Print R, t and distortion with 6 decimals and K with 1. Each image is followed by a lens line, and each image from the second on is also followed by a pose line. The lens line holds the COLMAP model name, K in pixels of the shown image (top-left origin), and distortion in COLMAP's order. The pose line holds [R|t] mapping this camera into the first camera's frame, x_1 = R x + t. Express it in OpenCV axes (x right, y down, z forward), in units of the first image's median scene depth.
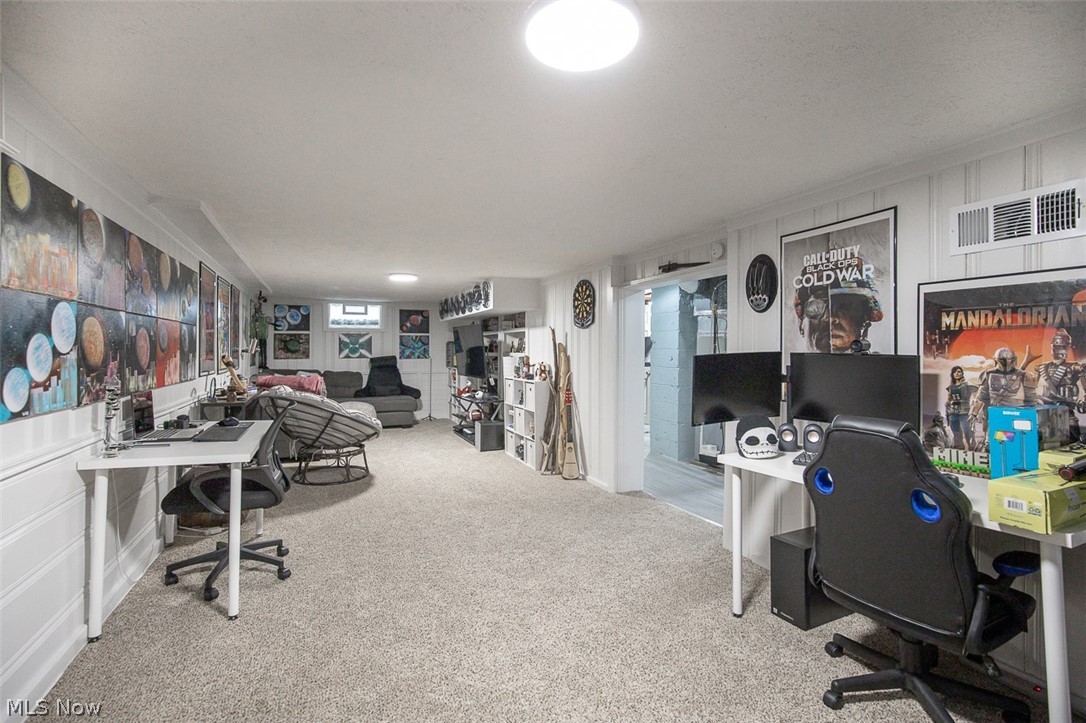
lens RADIAL K [[496.2, 0, 539.9], [0, 496.2, 345.3], [0, 0, 1]] dist [-0.001018, -0.000157]
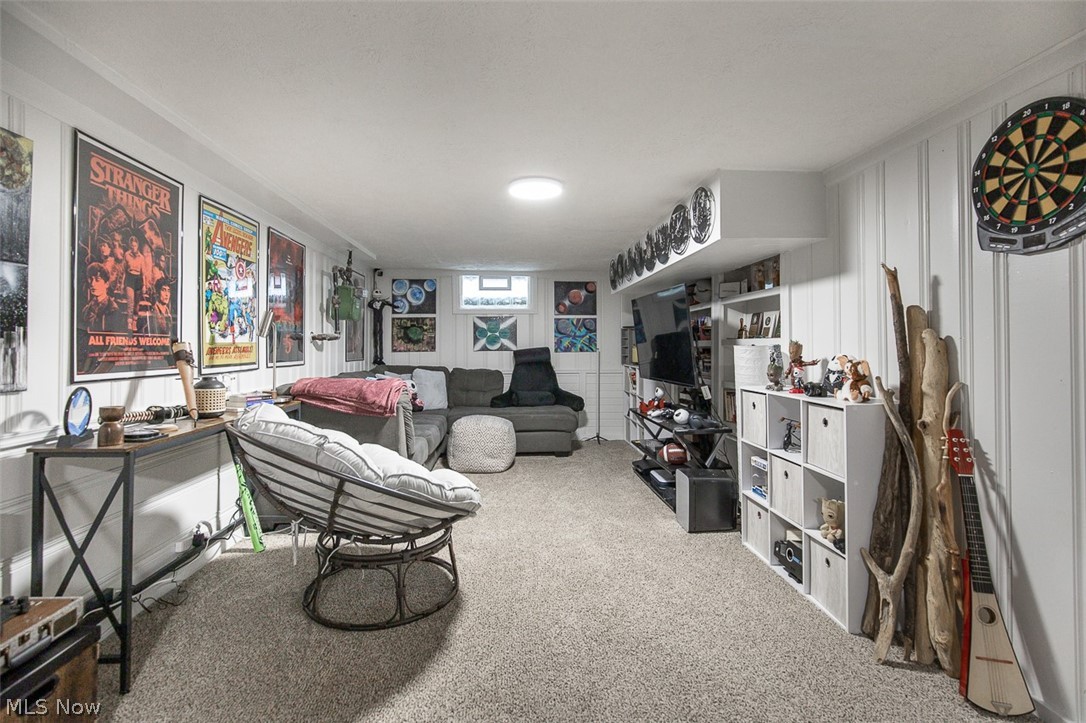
lens RADIAL K [[496.2, 0, 539.9], [0, 496.2, 345.3], [0, 0, 1]] dist [-0.001018, -0.000157]
pose [[0.938758, -0.004395, -0.344548, -0.069962], [0.006759, 0.999961, 0.005658, 0.015489], [0.344510, -0.007641, 0.938752, 0.380199]]
